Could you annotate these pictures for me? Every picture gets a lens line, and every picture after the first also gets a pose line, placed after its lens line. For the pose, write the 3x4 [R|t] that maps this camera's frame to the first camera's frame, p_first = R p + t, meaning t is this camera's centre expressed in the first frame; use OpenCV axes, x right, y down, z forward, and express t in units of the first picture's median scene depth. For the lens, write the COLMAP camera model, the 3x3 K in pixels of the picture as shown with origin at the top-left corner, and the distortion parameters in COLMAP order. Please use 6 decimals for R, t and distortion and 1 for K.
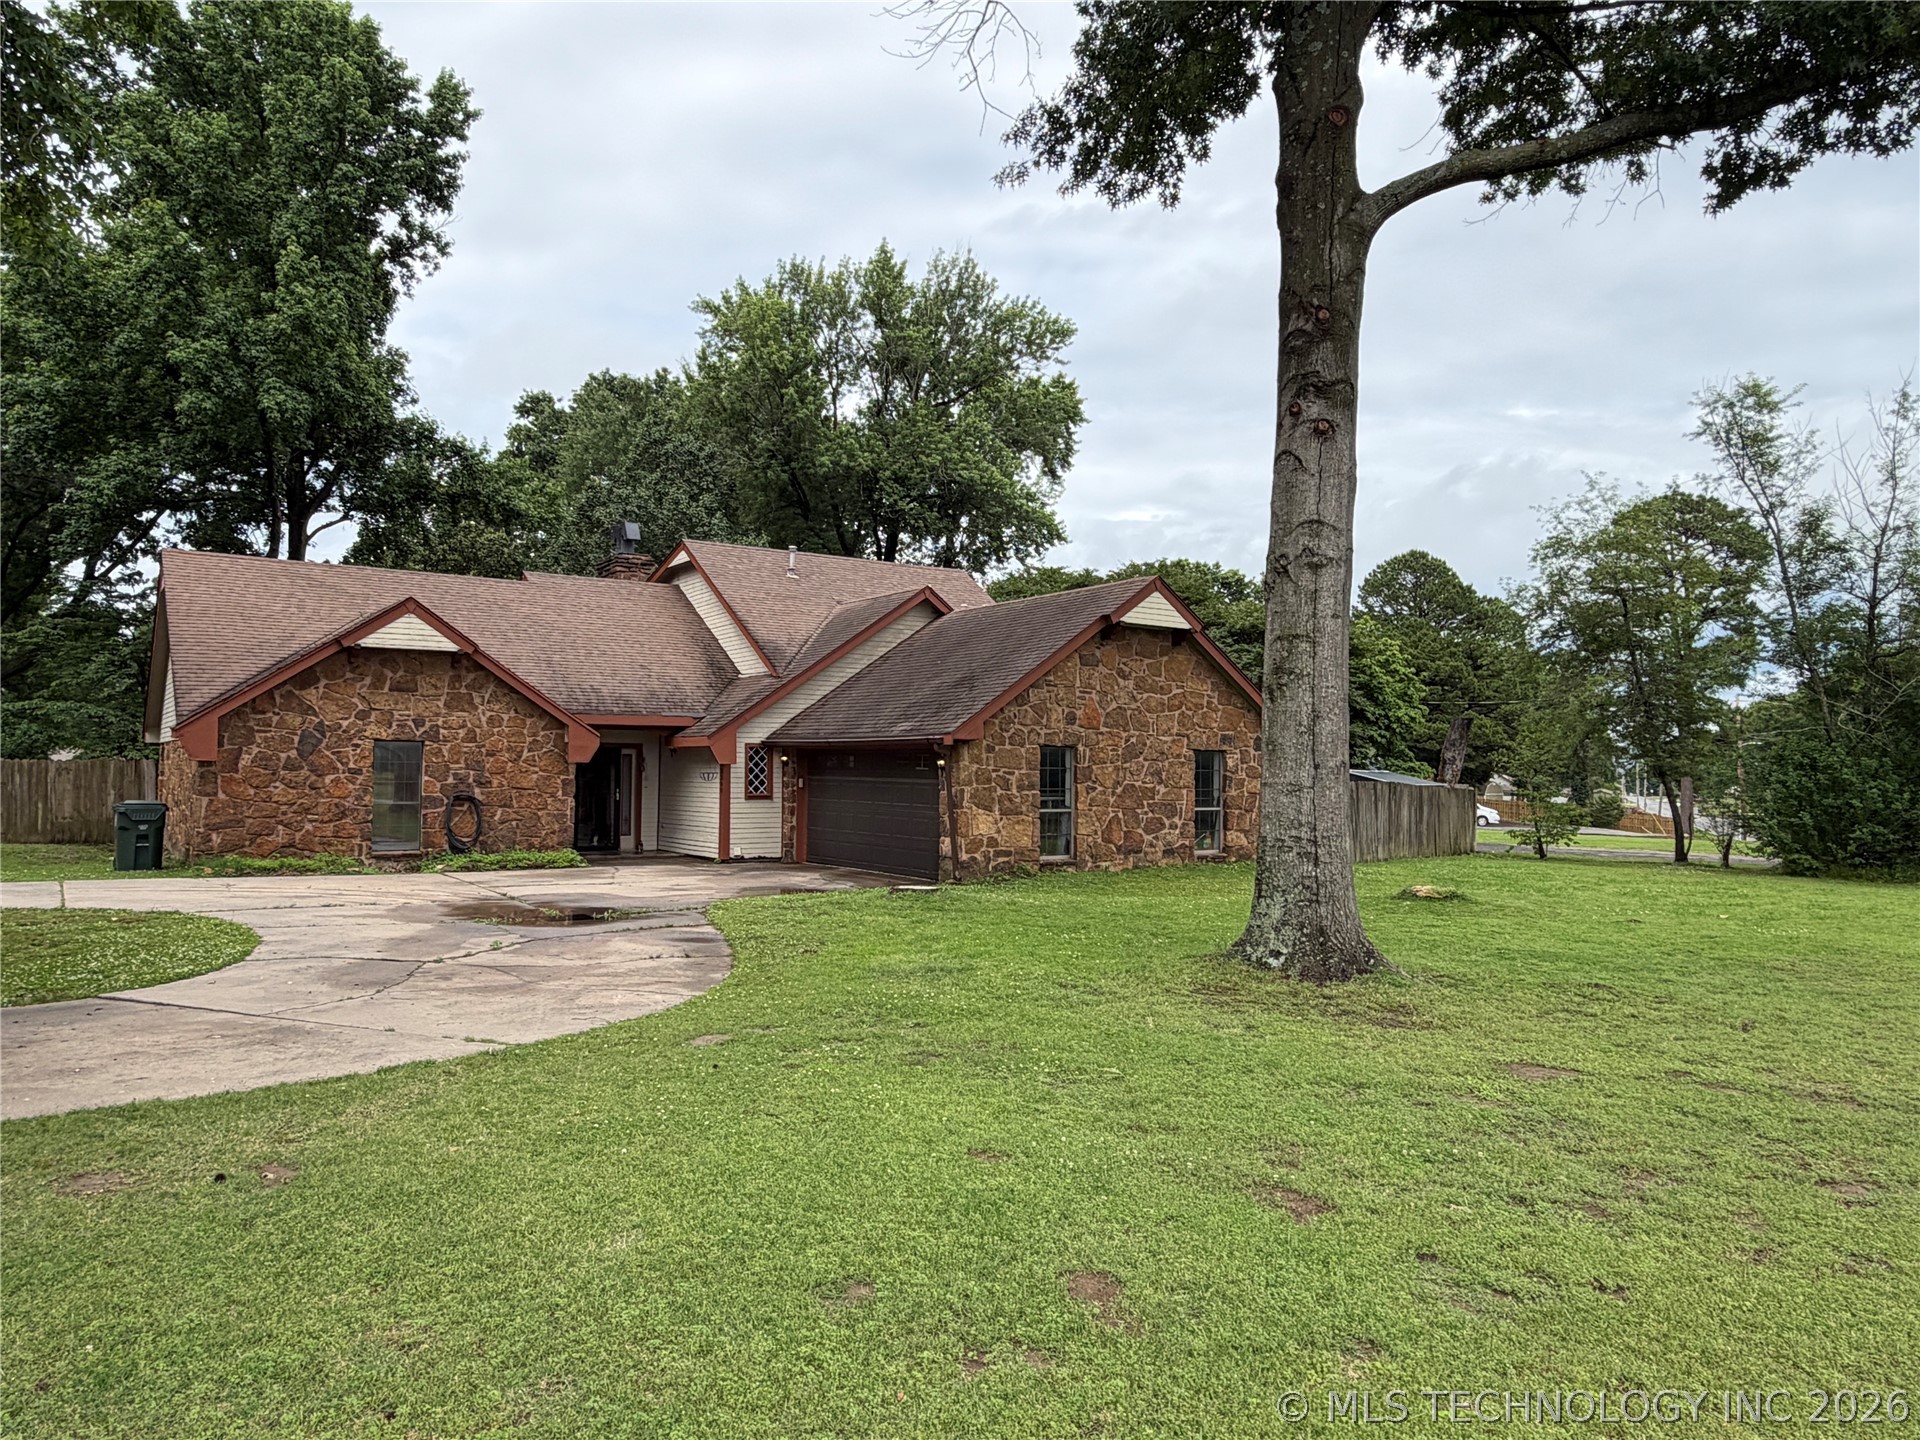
lens RADIAL K [[1276.2, 0, 958.6], [0, 1276.2, 733.4], [0, 0, 1]] dist [-0.016504, -0.000760]
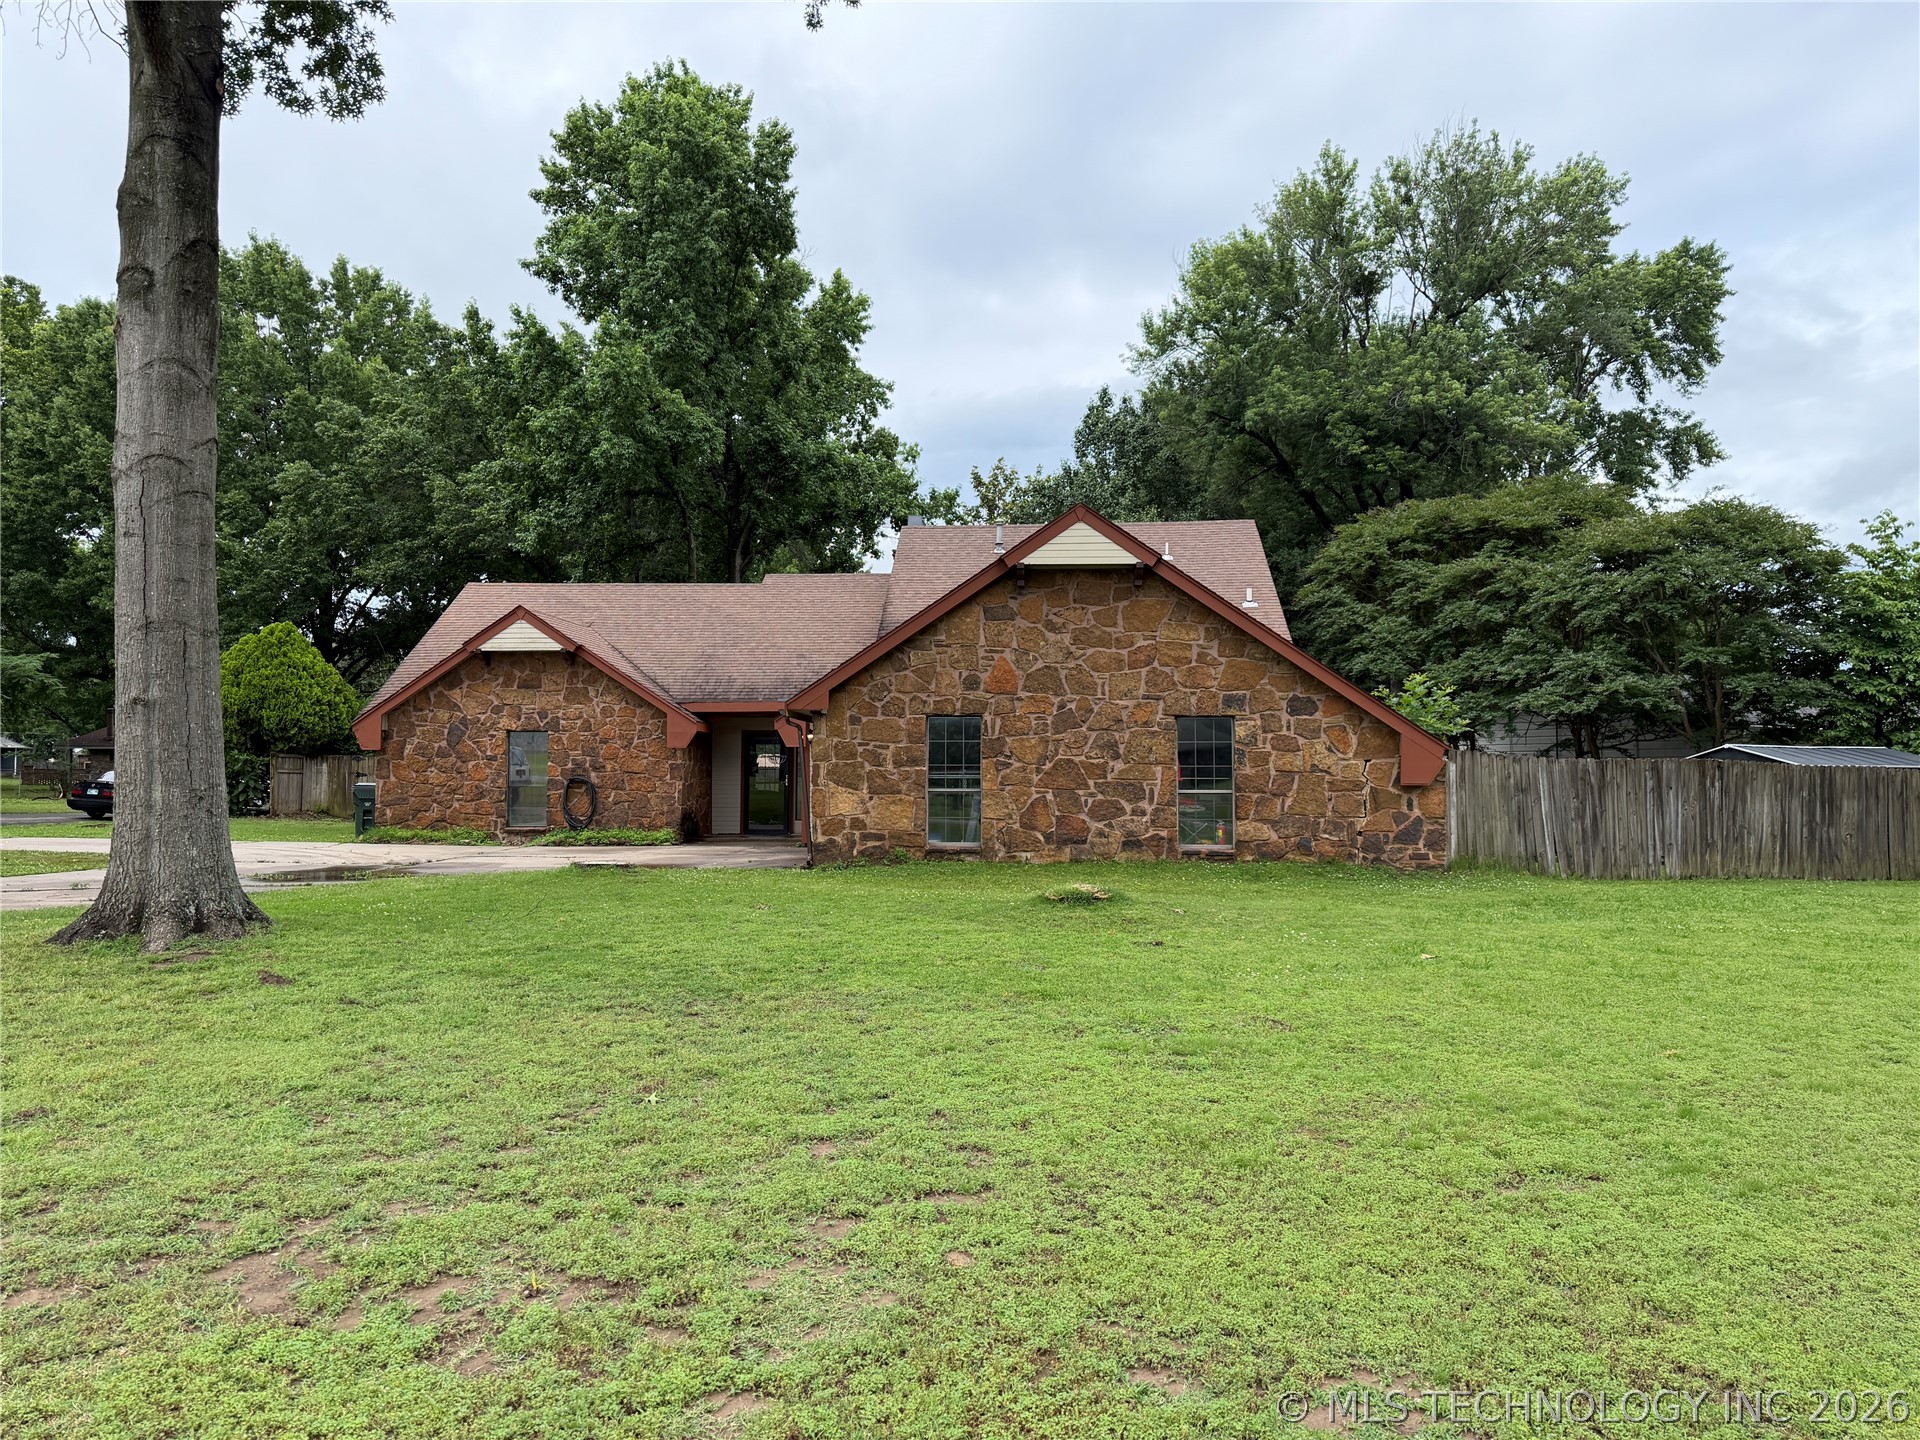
lens RADIAL K [[1356.3, 0, 959.7], [0, 1356.3, 707.5], [0, 0, 1]] dist [0.040658, 0.000757]
pose [[0.785324, -0.038587, -0.617882, 0.628653], [0.022836, 0.999182, -0.033375, 0.034400], [0.618664, 0.012101, 0.785562, 0.271286]]
